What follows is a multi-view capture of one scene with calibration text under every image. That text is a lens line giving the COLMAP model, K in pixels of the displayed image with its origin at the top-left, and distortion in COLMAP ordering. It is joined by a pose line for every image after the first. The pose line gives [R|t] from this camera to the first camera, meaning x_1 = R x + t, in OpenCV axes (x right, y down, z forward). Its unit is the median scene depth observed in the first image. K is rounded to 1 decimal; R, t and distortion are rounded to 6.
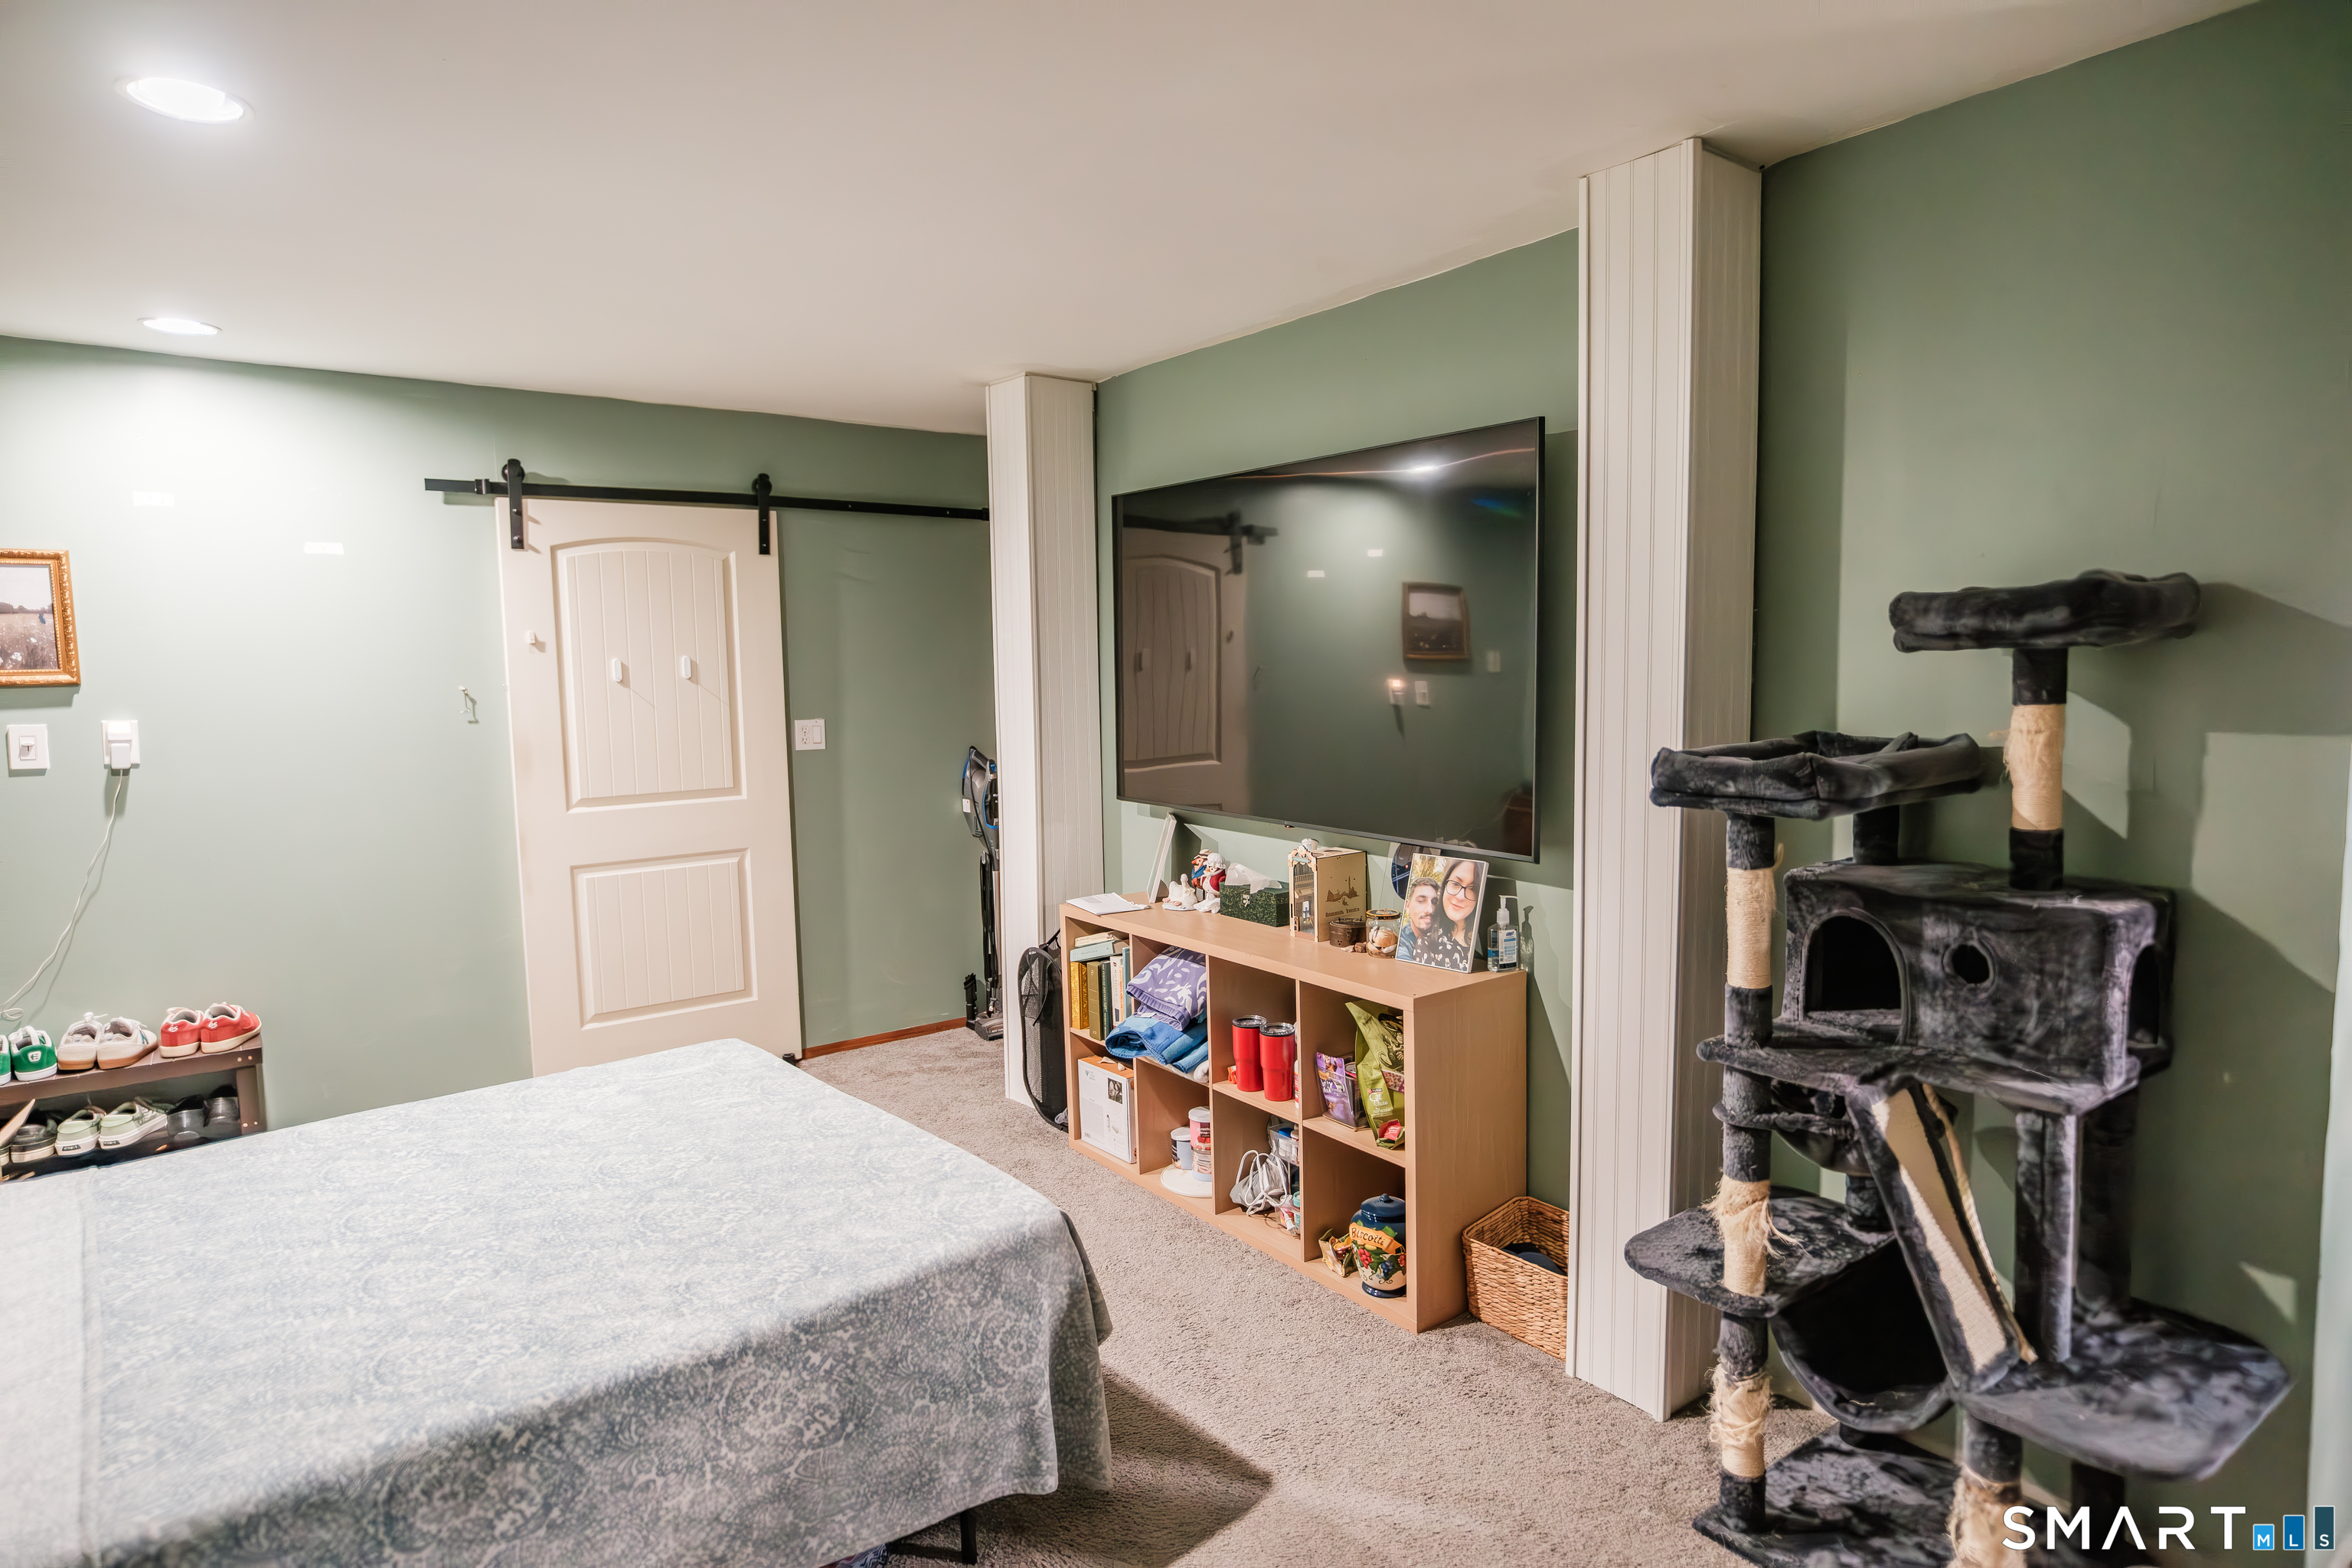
lens RADIAL K [[1339.8, 0, 1176.0], [0, 1339.8, 784.0], [0, 0, 1]] dist [-0.030258, 0.029440]
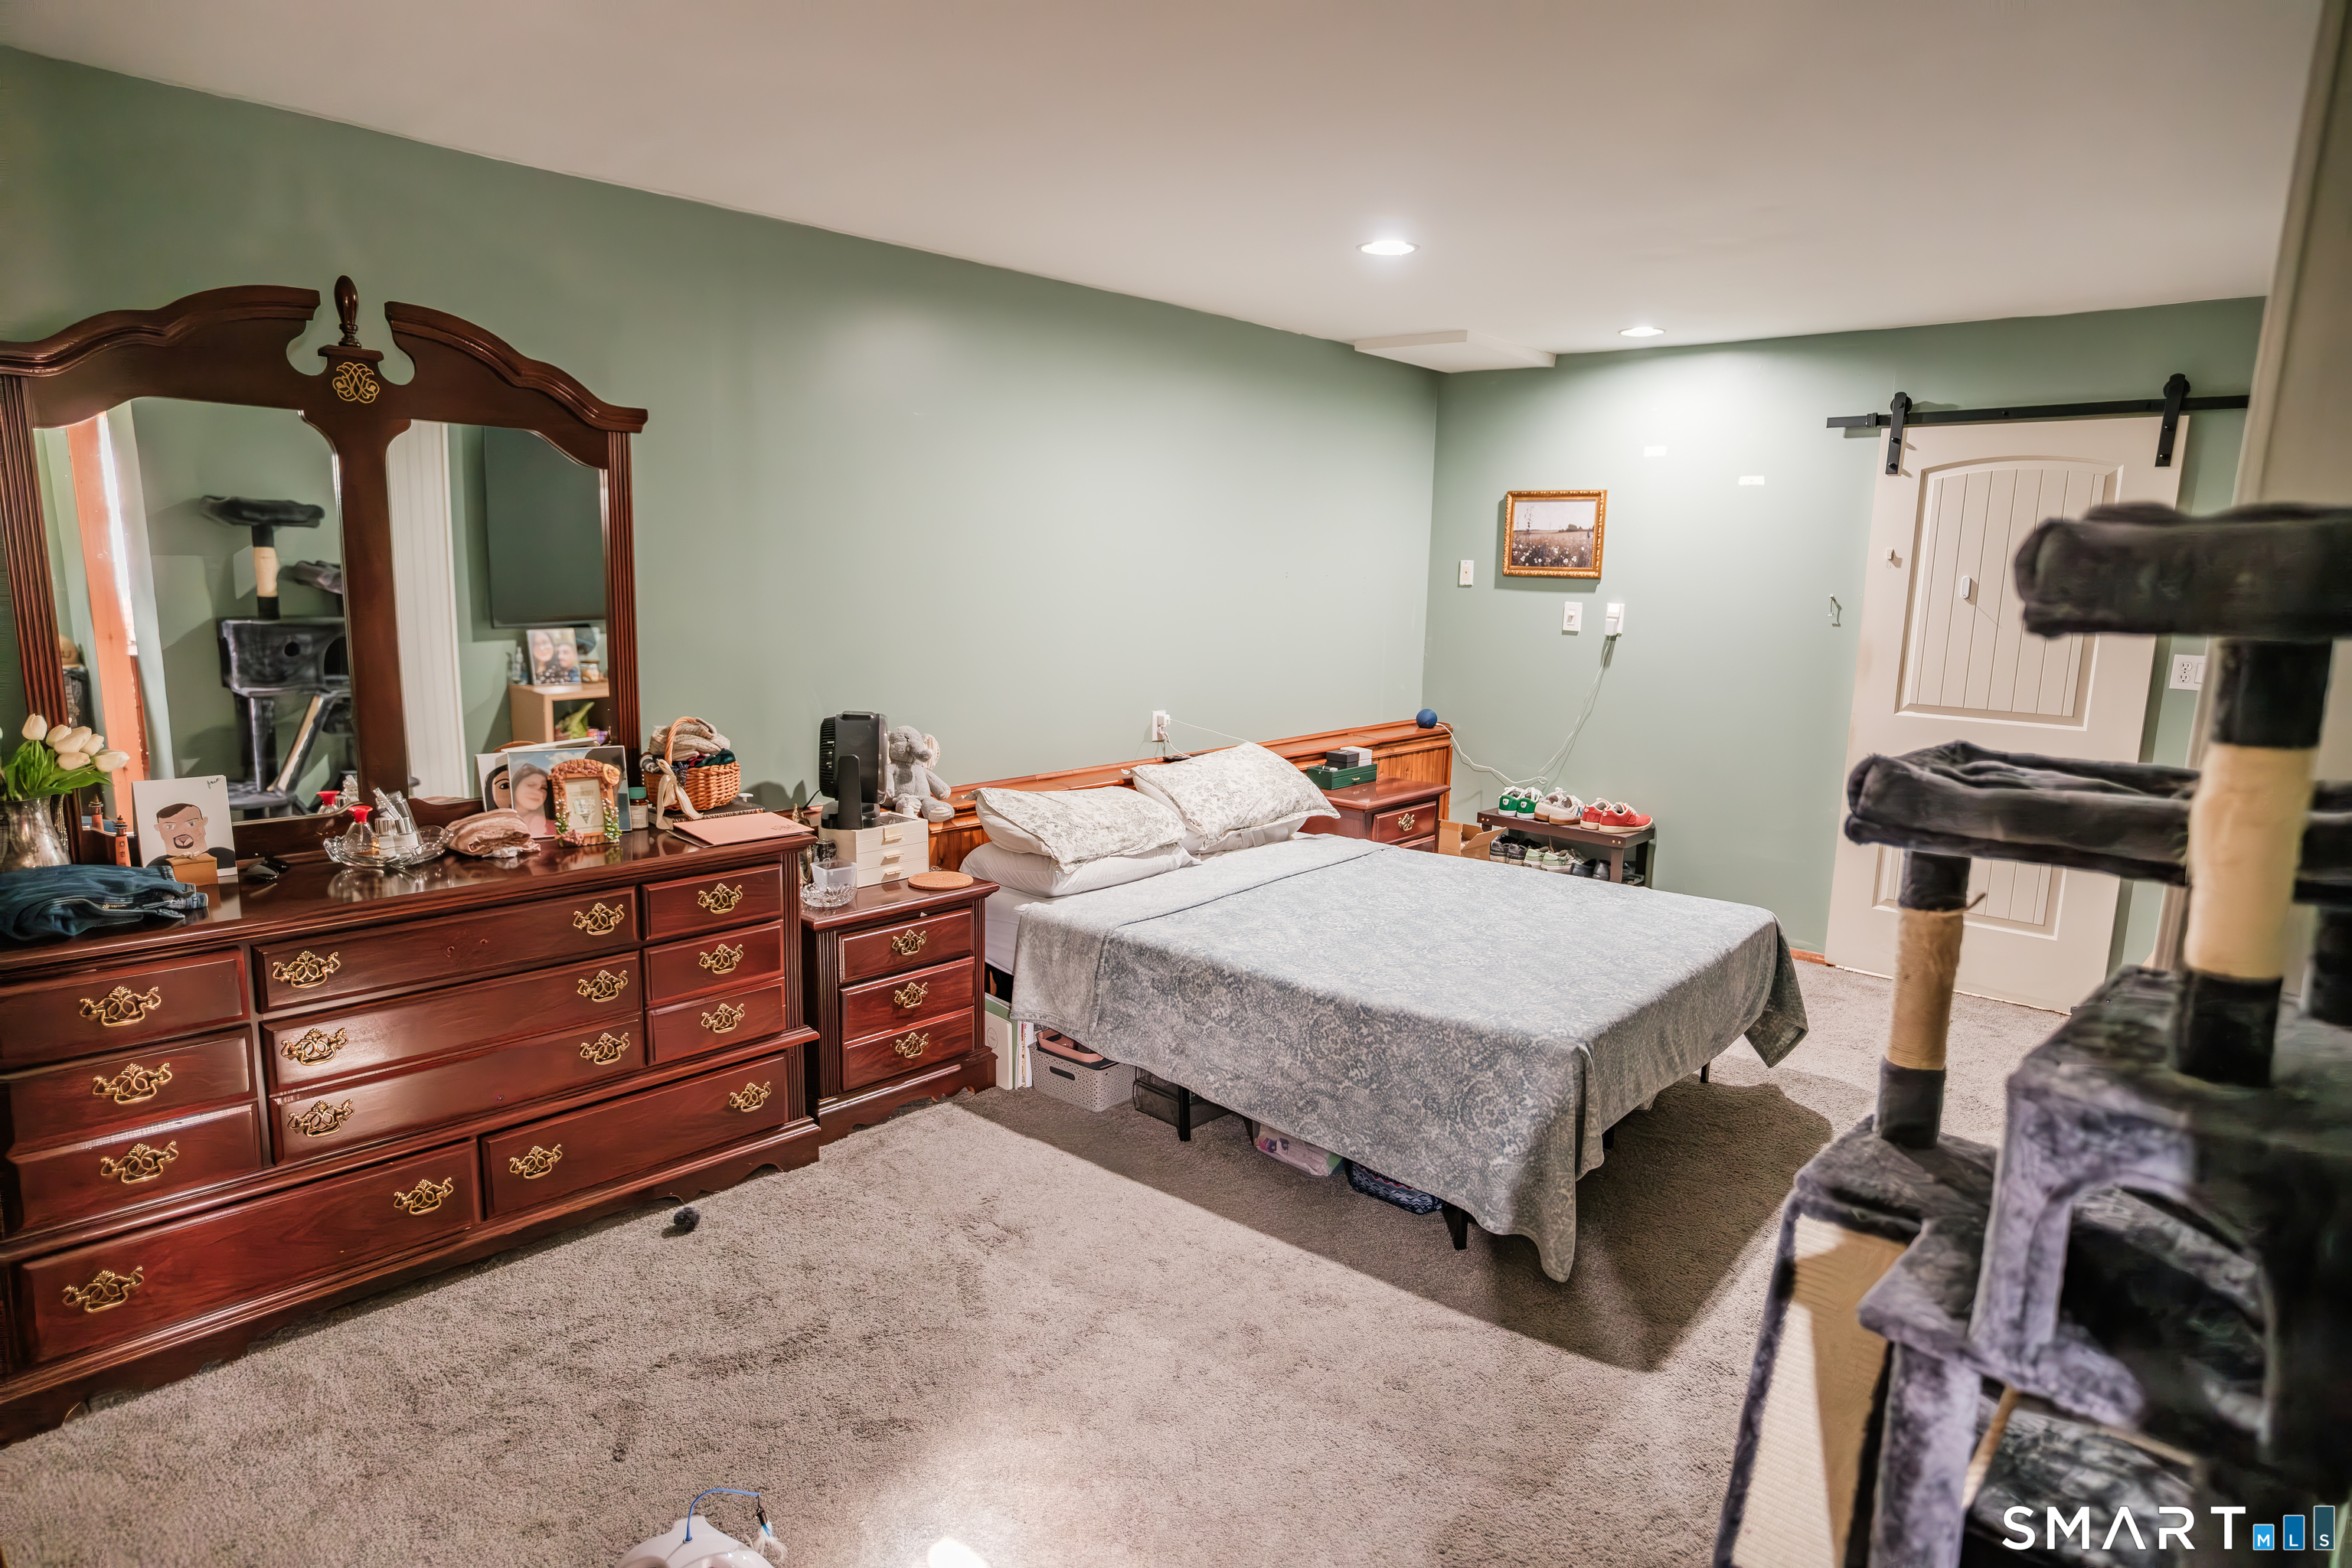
lens RADIAL K [[1339.8, 0, 1176.0], [0, 1339.8, 784.0], [0, 0, 1]] dist [-0.030258, 0.029440]
pose [[0.173278, 0.188786, -0.966610, 0.622308], [-0.116537, 0.978492, 0.170216, -0.048338], [0.977954, 0.083151, 0.191552, 0.252831]]
